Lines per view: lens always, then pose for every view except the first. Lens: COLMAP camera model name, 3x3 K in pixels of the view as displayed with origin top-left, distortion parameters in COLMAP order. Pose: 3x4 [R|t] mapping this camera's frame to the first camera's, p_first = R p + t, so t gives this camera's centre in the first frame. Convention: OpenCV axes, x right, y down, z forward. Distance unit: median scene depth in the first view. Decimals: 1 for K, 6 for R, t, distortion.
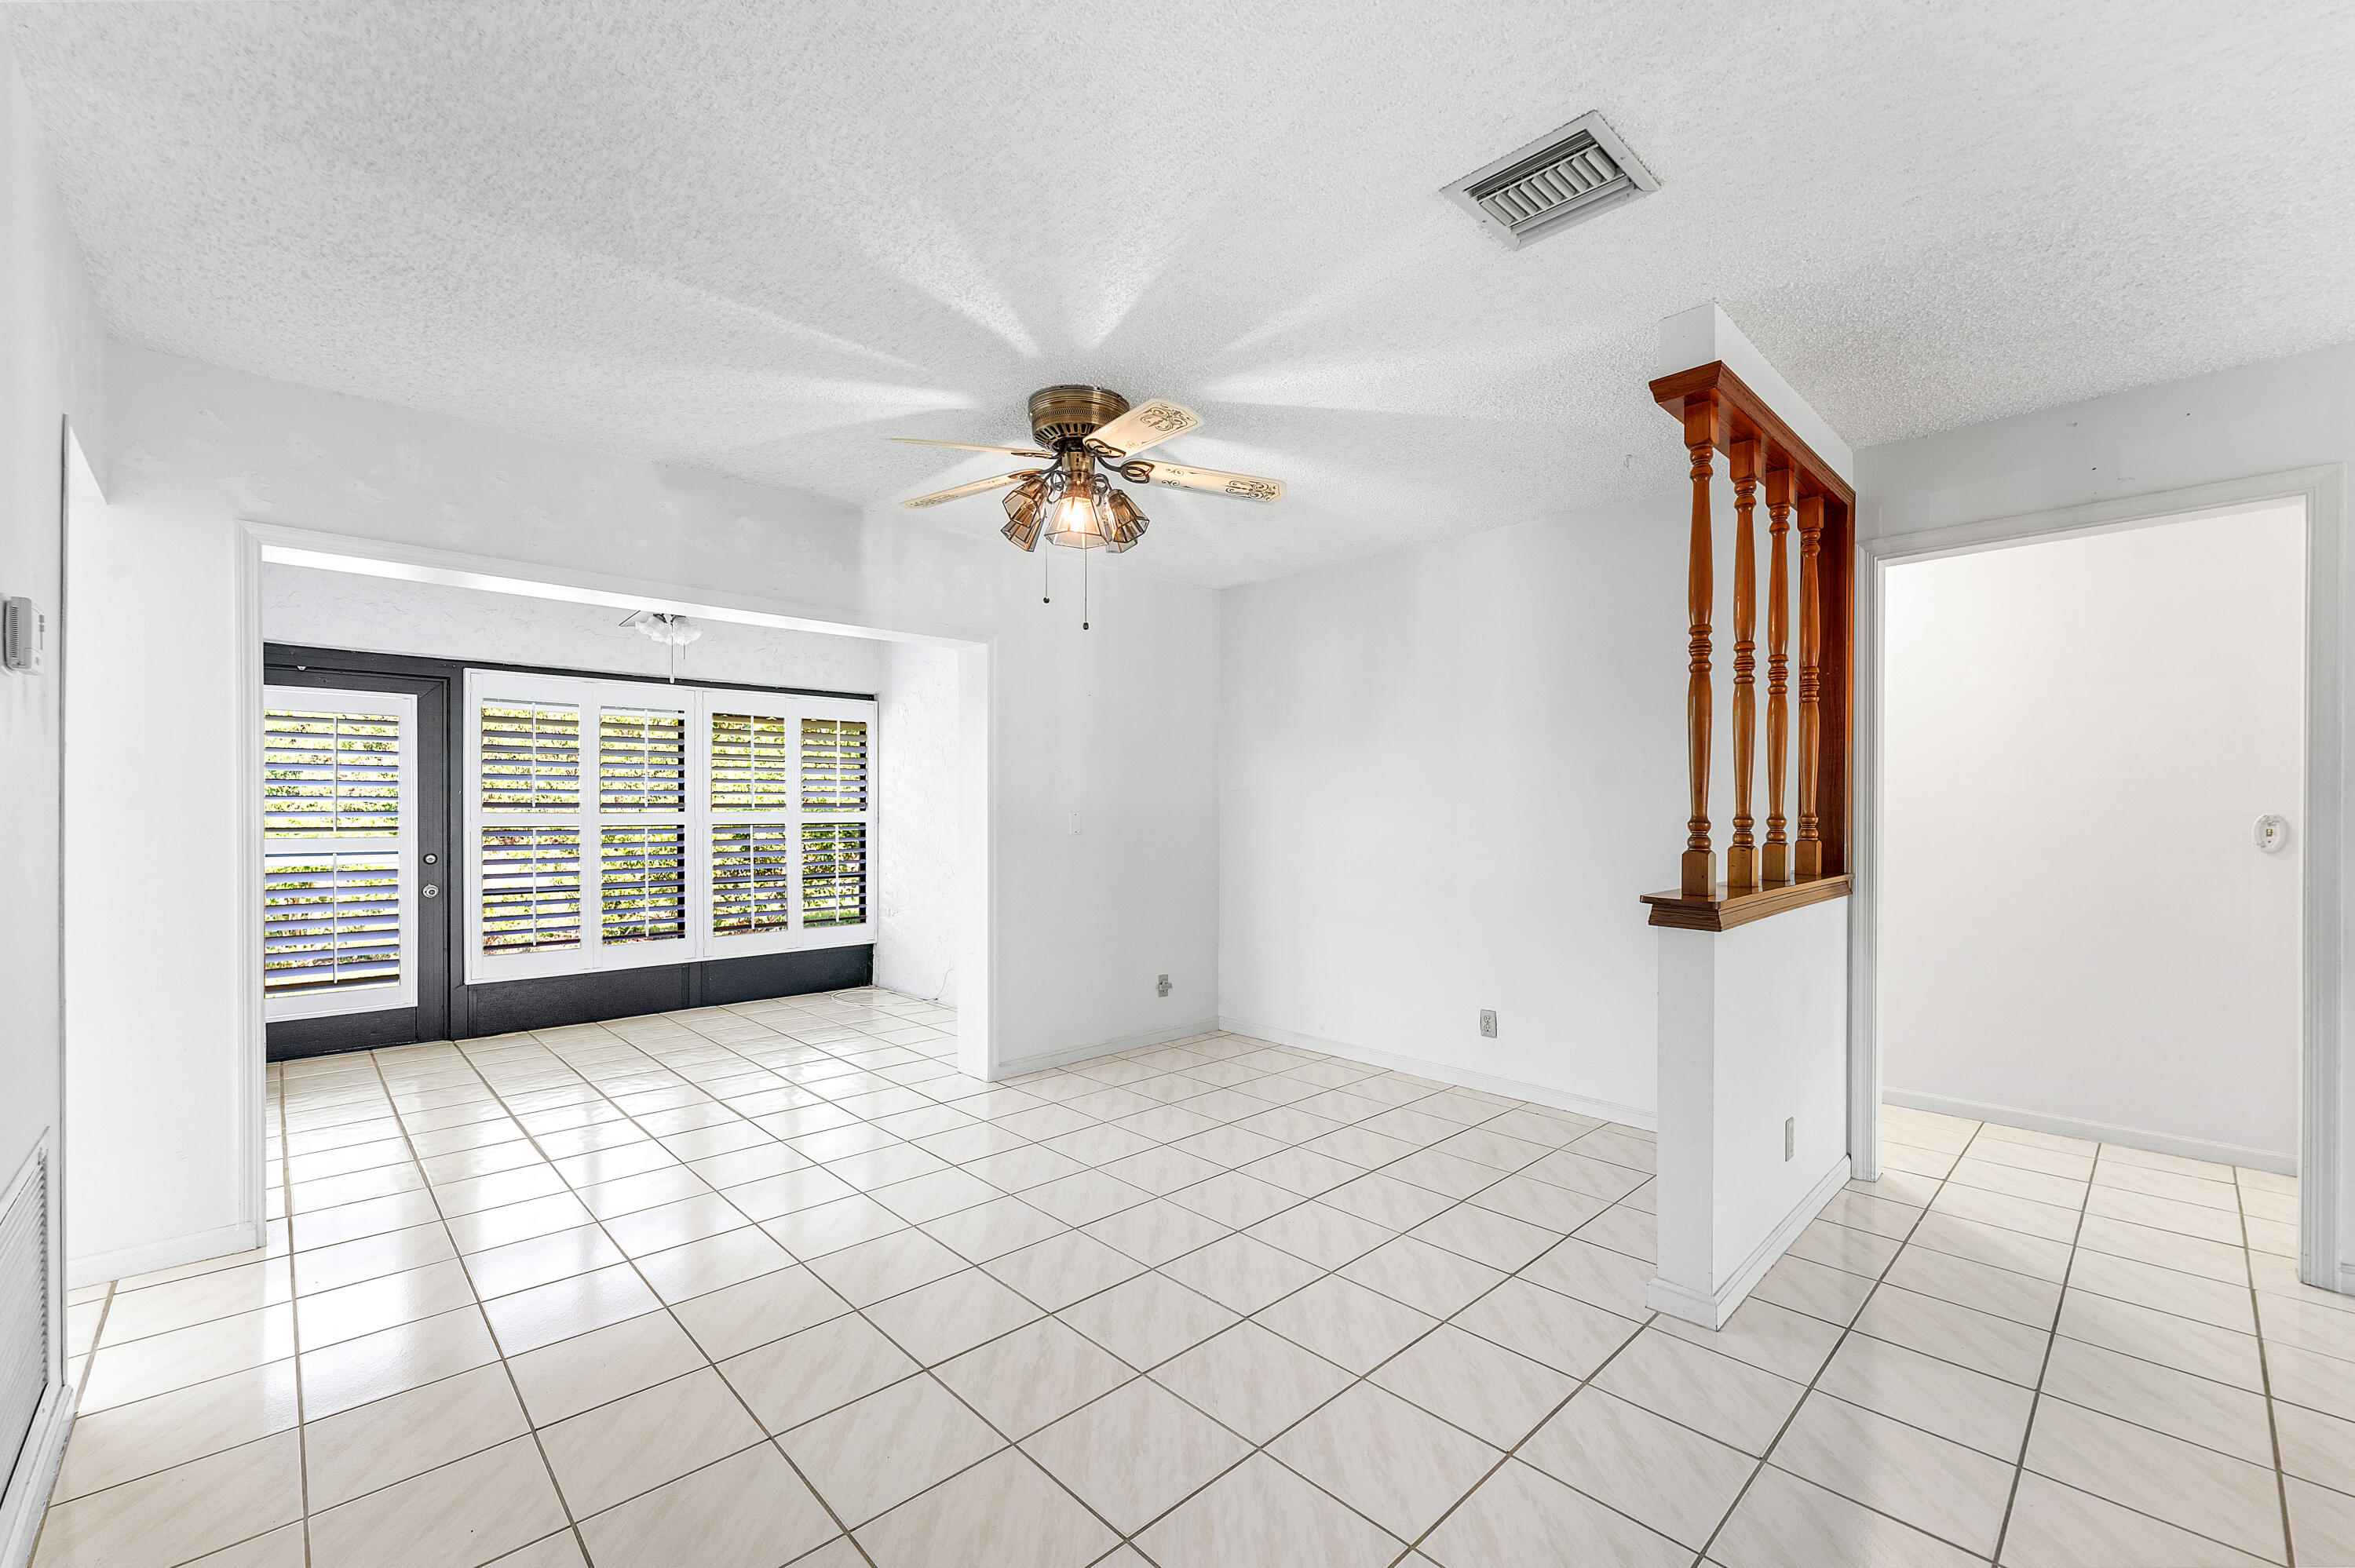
lens RADIAL K [[960.2, 0, 1179.3], [0, 960.2, 809.0], [0, 0, 1]] dist [-0.003097, -0.000089]
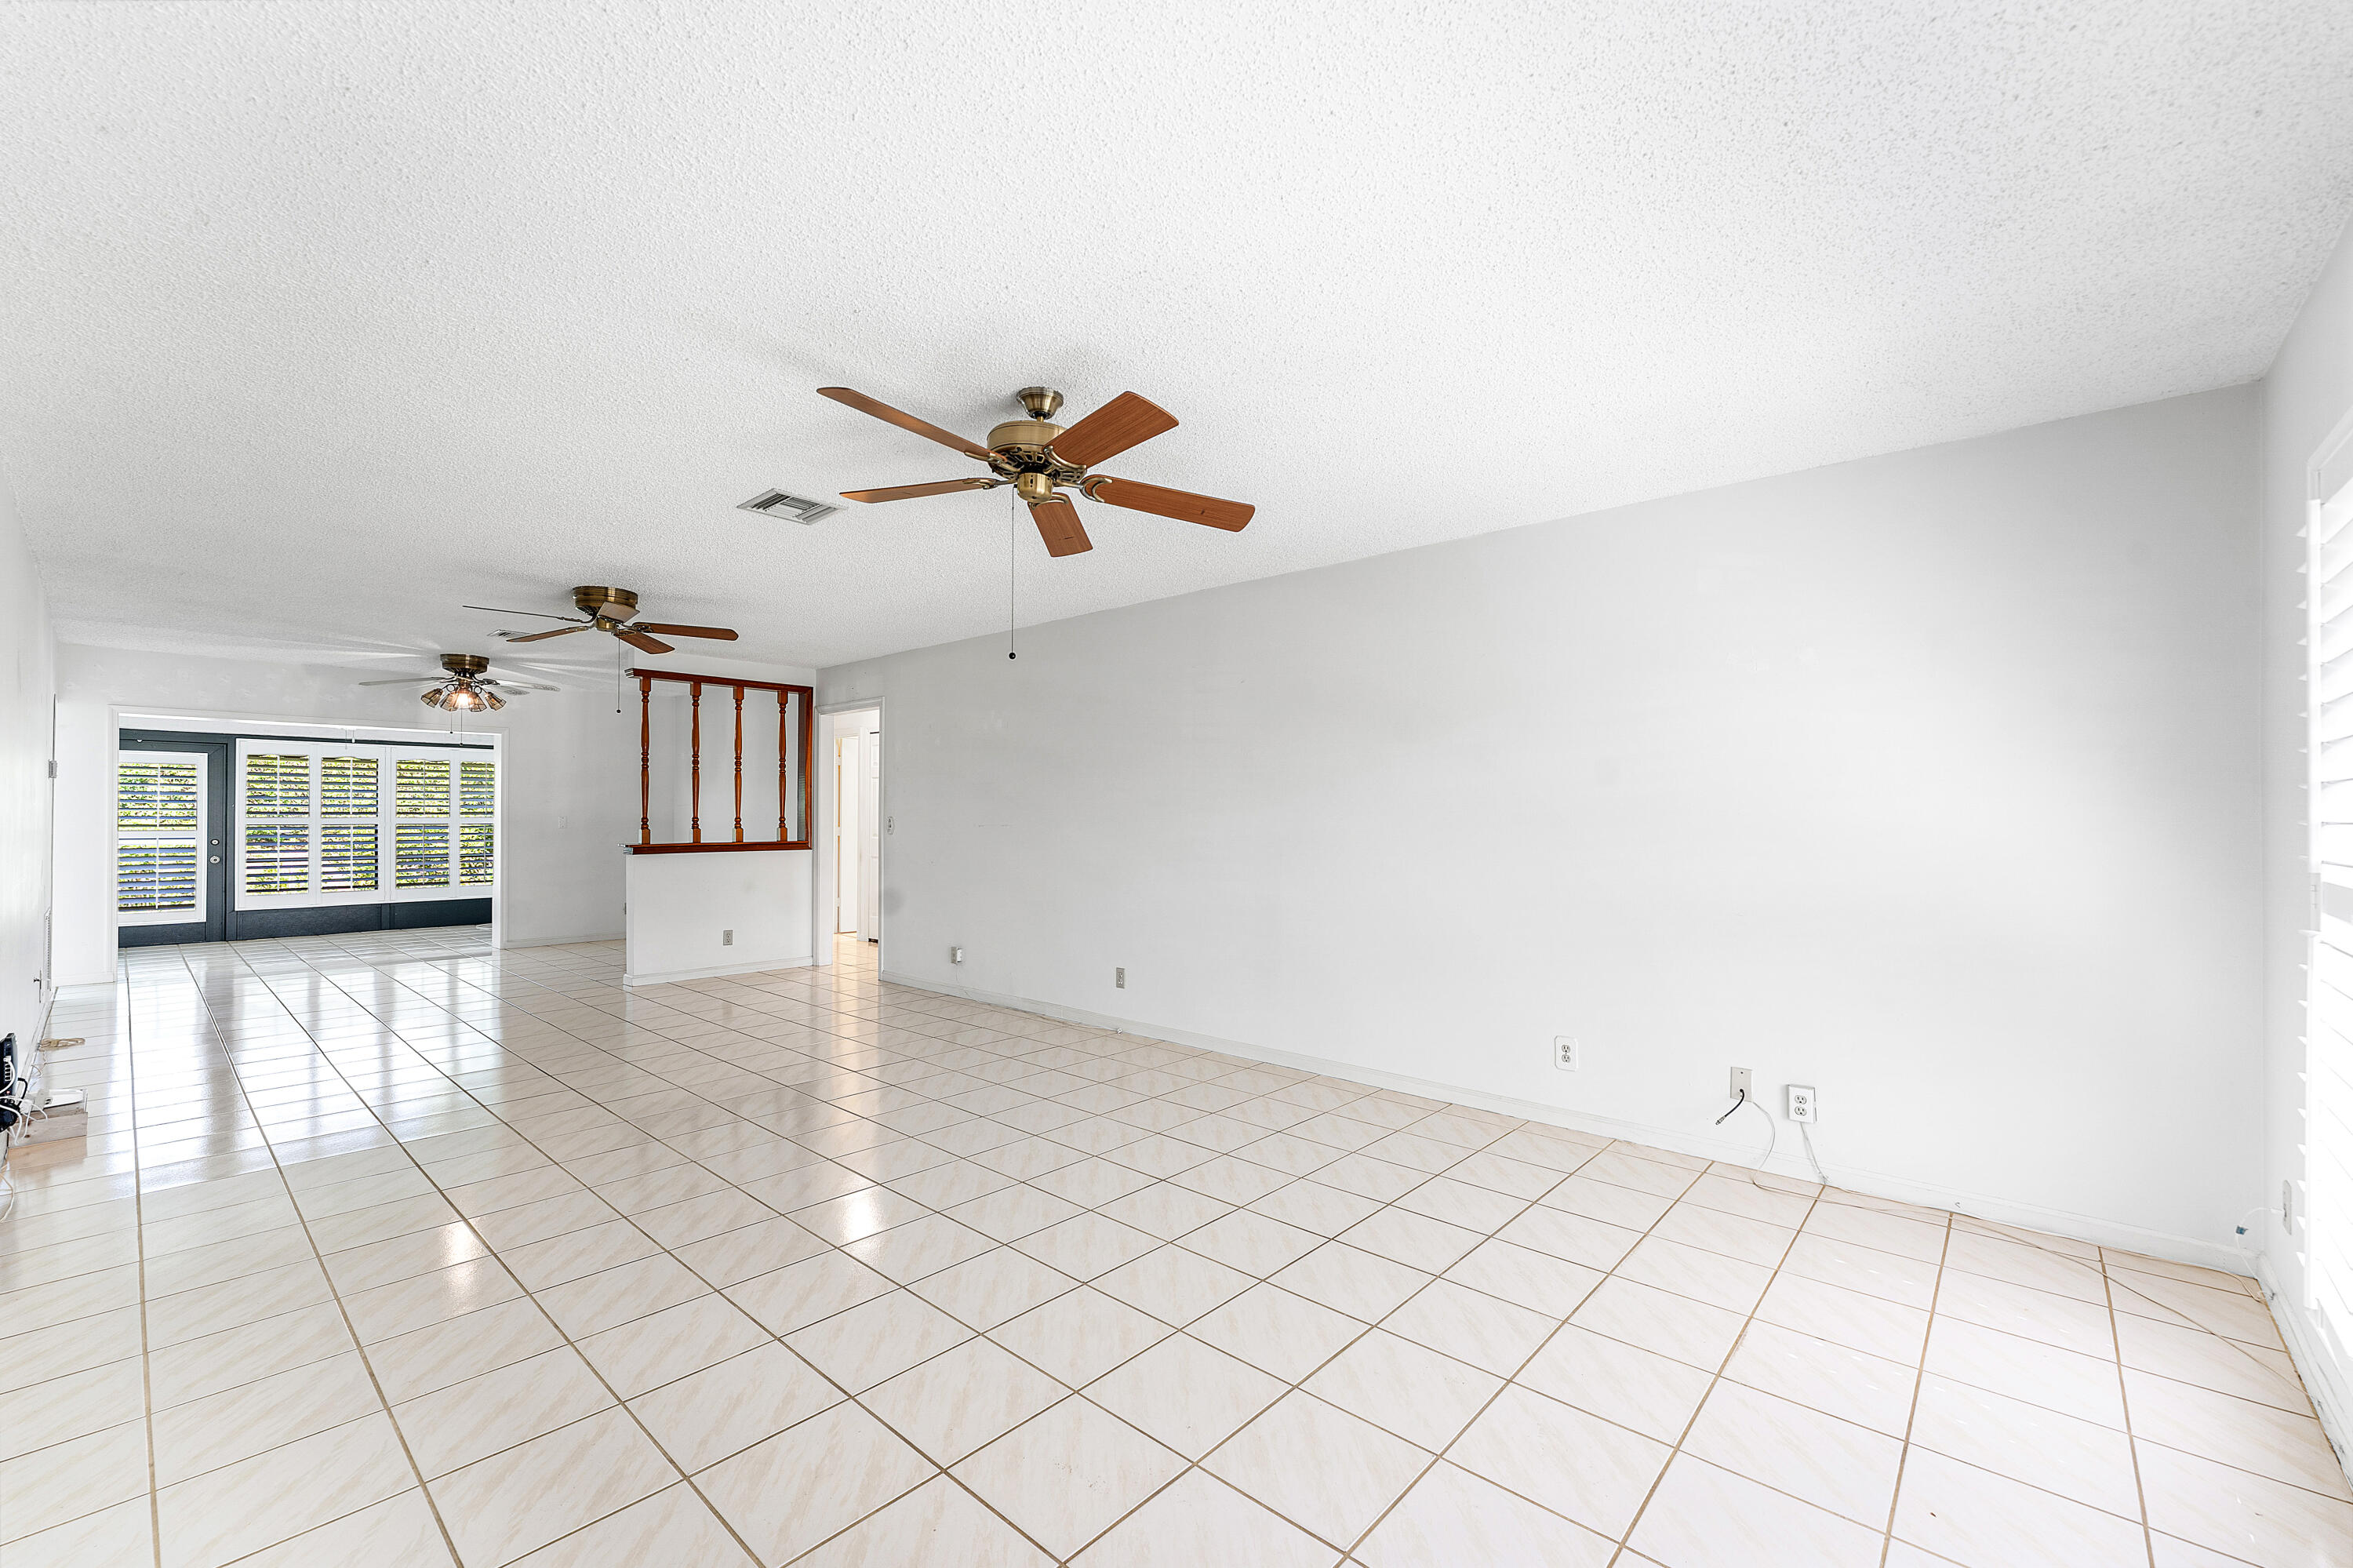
lens RADIAL K [[959.6, 0, 1182.8], [0, 959.6, 810.3], [0, 0, 1]] dist [-0.003097, -0.000089]
pose [[0.997053, 0.001928, 0.076696, 0.918005], [-0.001291, 0.999964, -0.008359, 0.003957], [-0.076709, 0.008236, 0.997020, -0.961180]]
